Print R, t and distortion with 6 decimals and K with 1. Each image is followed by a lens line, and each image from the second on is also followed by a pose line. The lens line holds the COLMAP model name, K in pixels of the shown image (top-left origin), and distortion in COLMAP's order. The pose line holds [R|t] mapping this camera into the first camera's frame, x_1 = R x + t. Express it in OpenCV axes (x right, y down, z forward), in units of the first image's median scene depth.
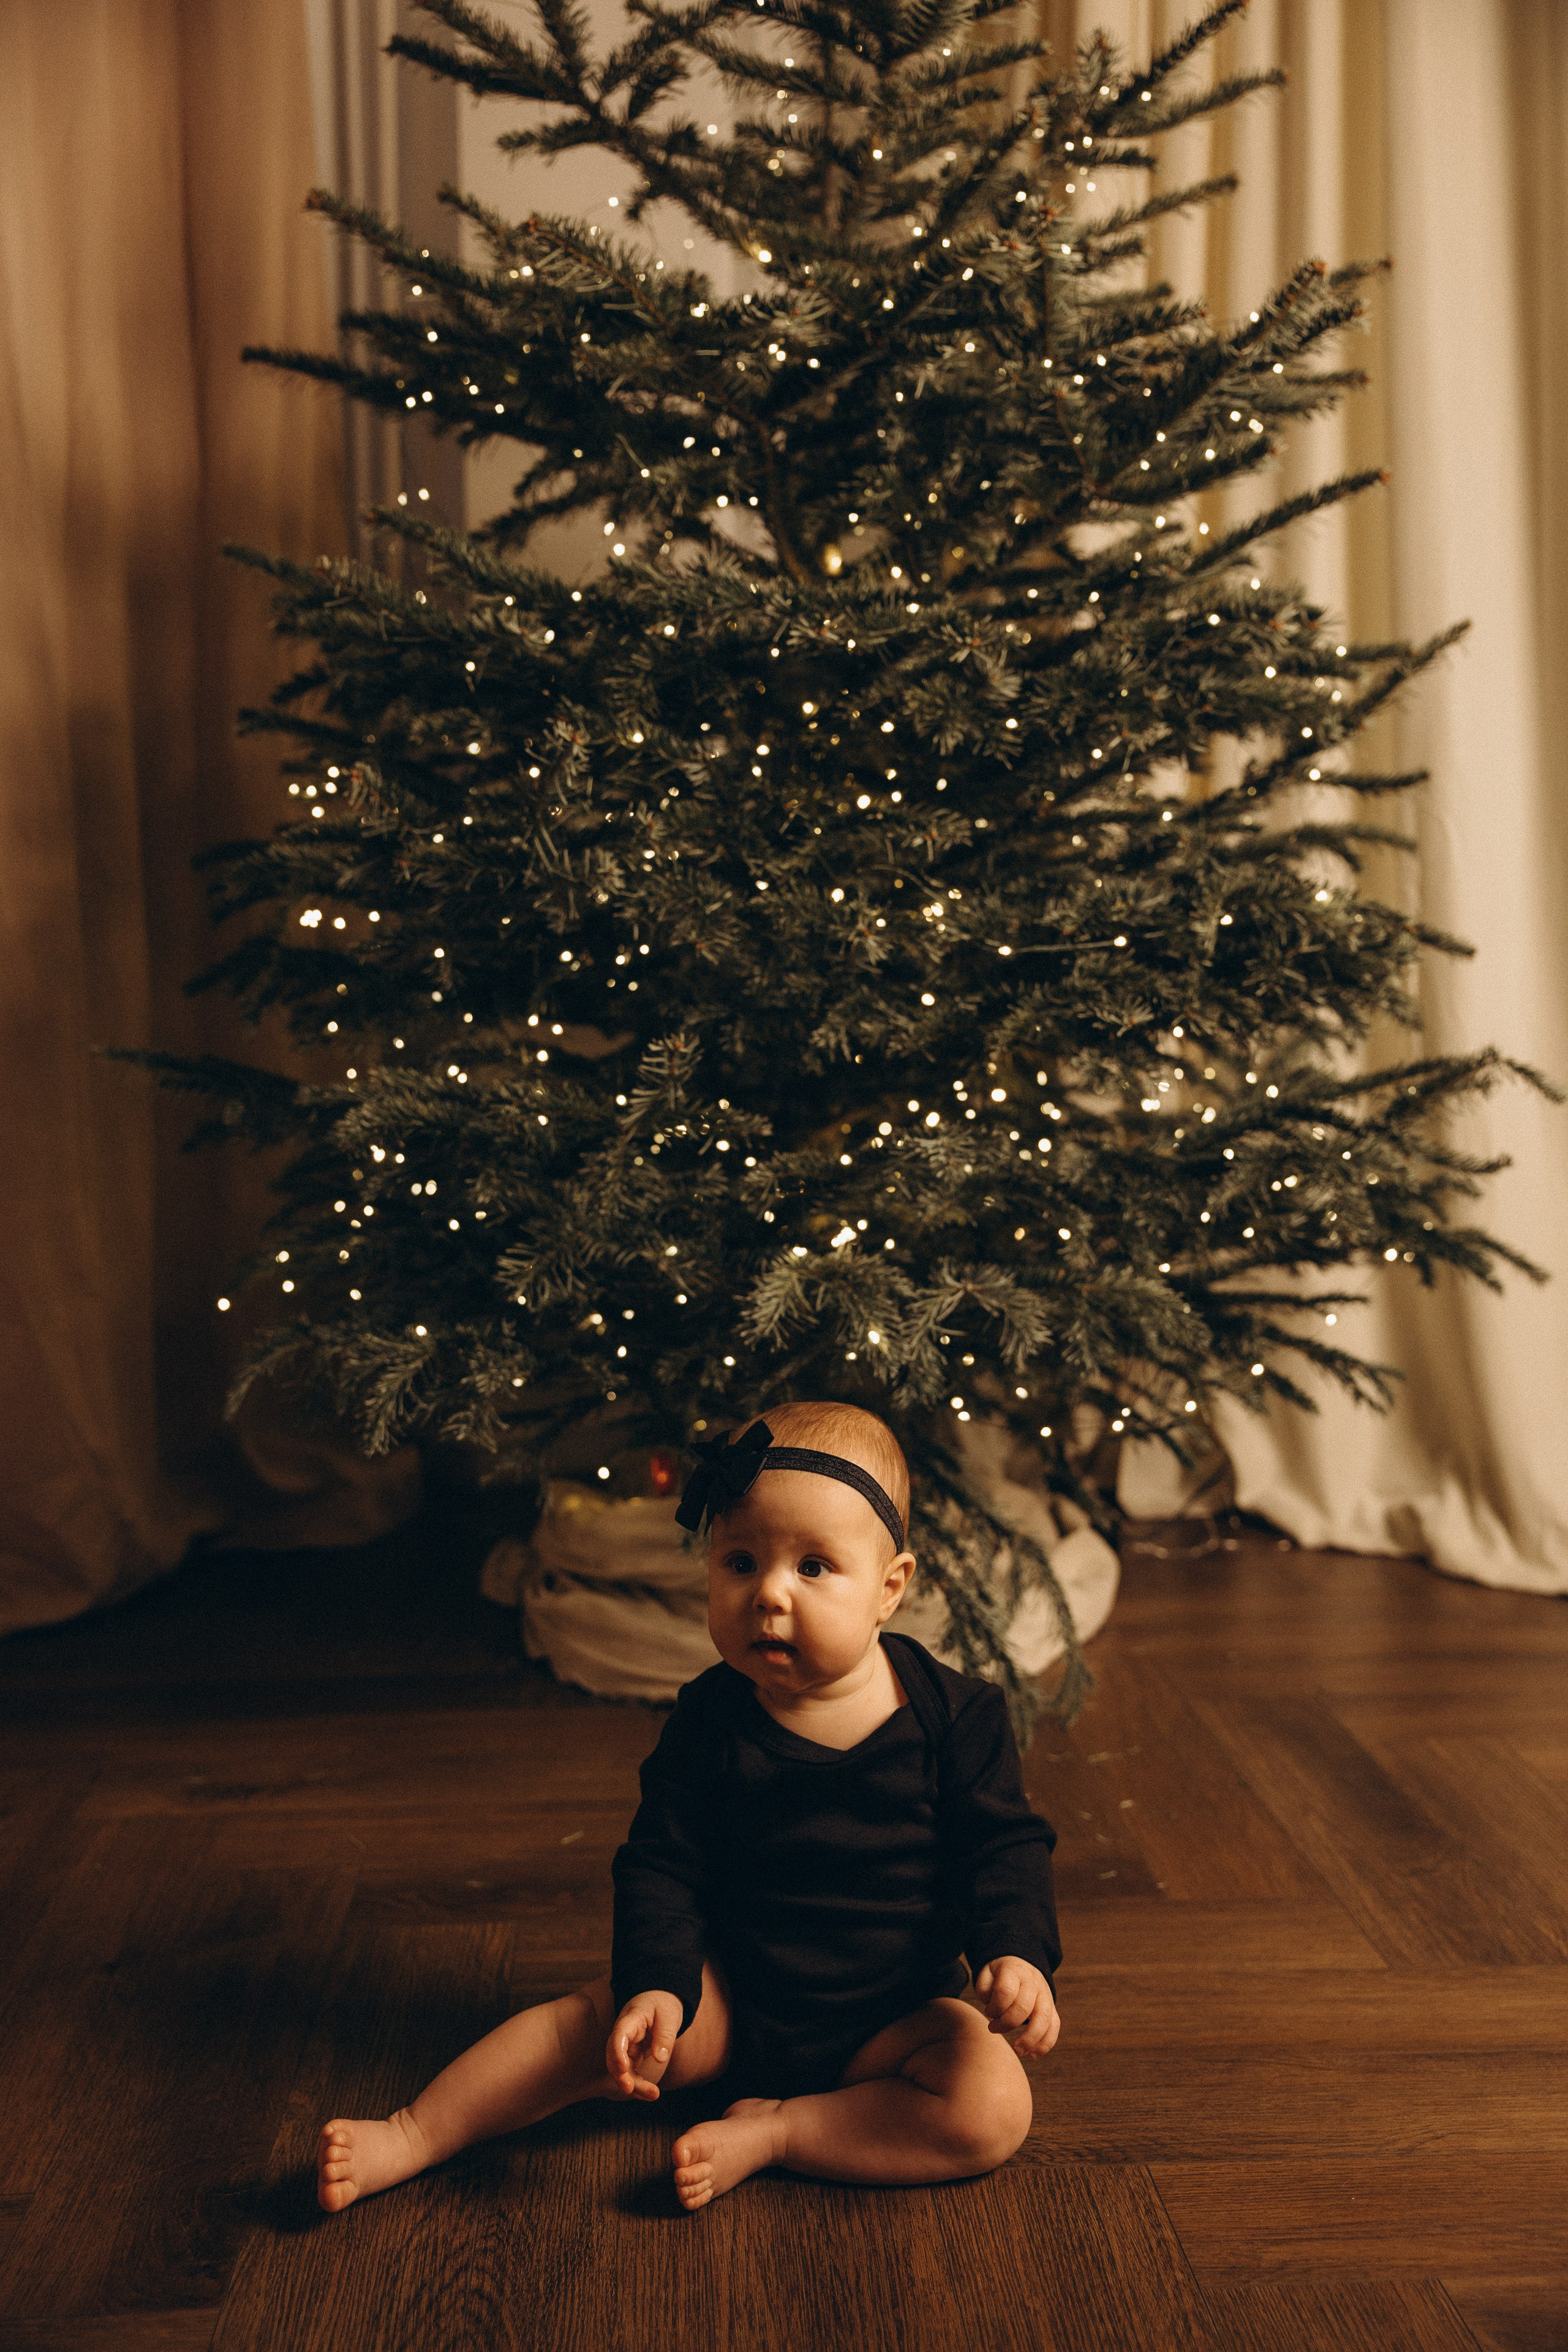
lens RADIAL K [[2314.2, 0, 805.4], [0, 2314.2, 1173.4], [0, 0, 1]] dist [0.069470, 0.000000]
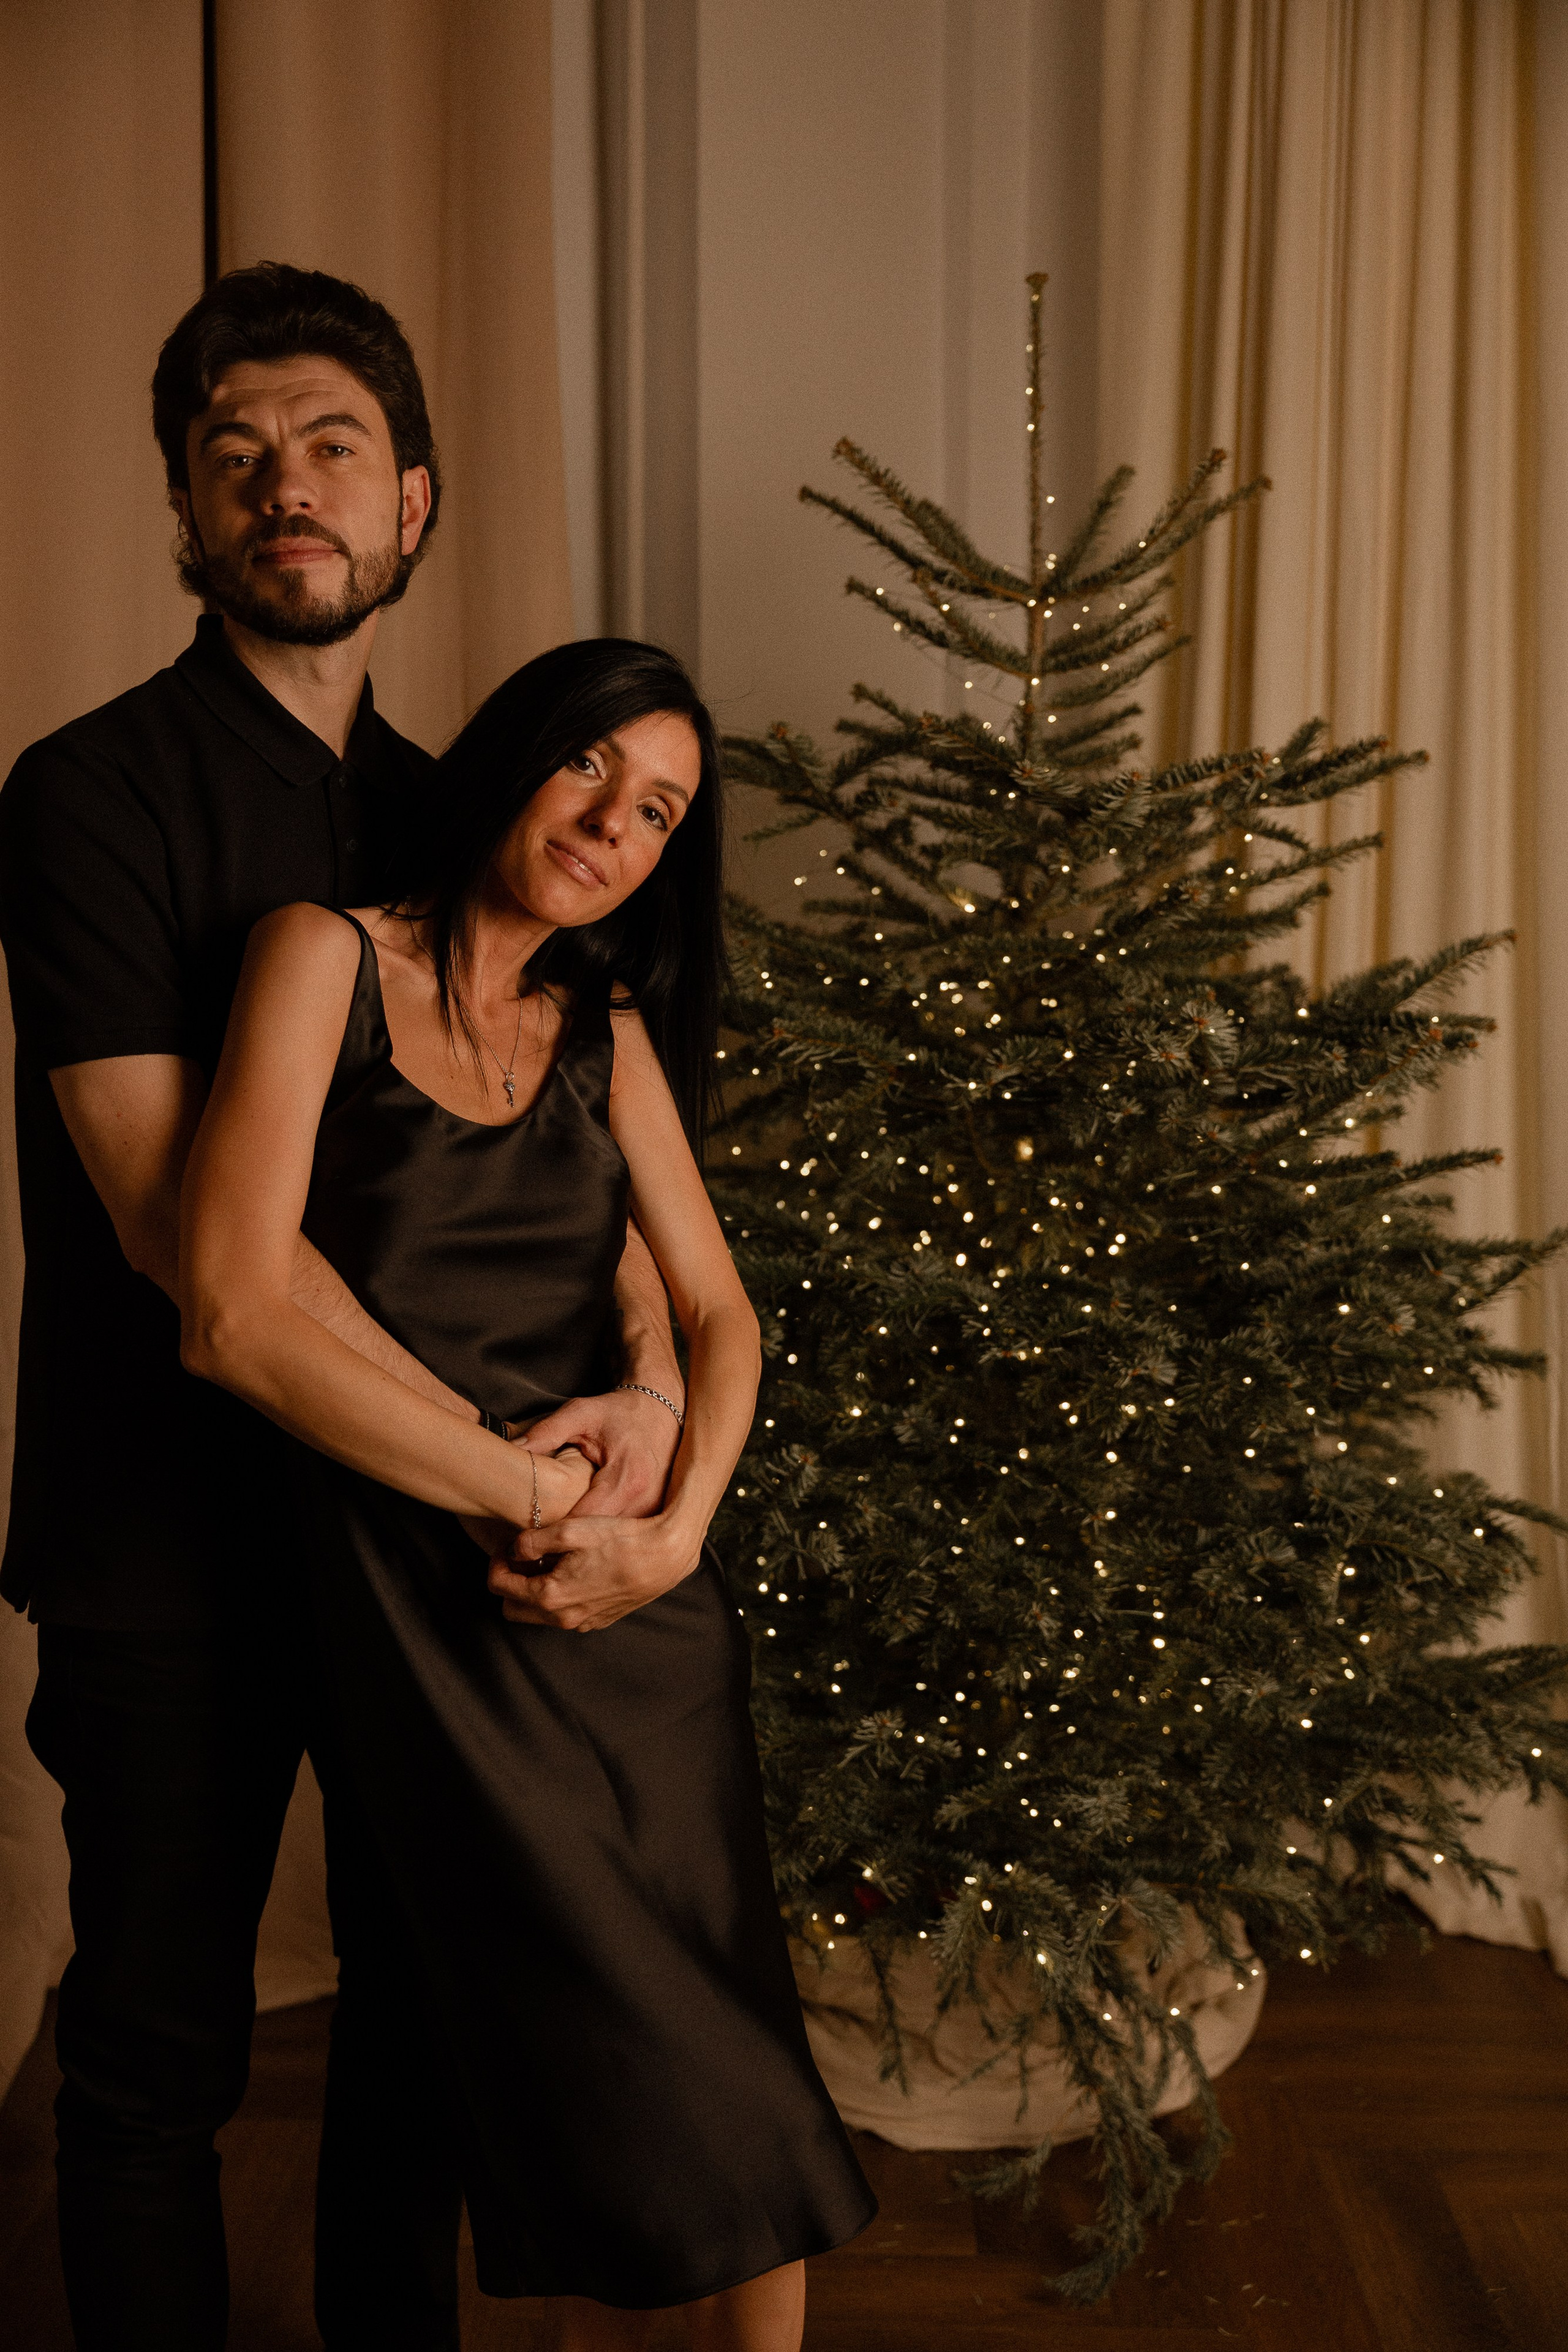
lens RADIAL K [[2442.9, 0, 773.0], [0, 2442.9, 1190.4], [0, 0, 1]] dist [-0.038248, 0.000000]
pose [[0.995048, 0.015942, -0.098109, 0.007282], [-0.013371, 0.999551, 0.026810, -0.303771], [0.098492, -0.025366, 0.994814, -0.237058]]
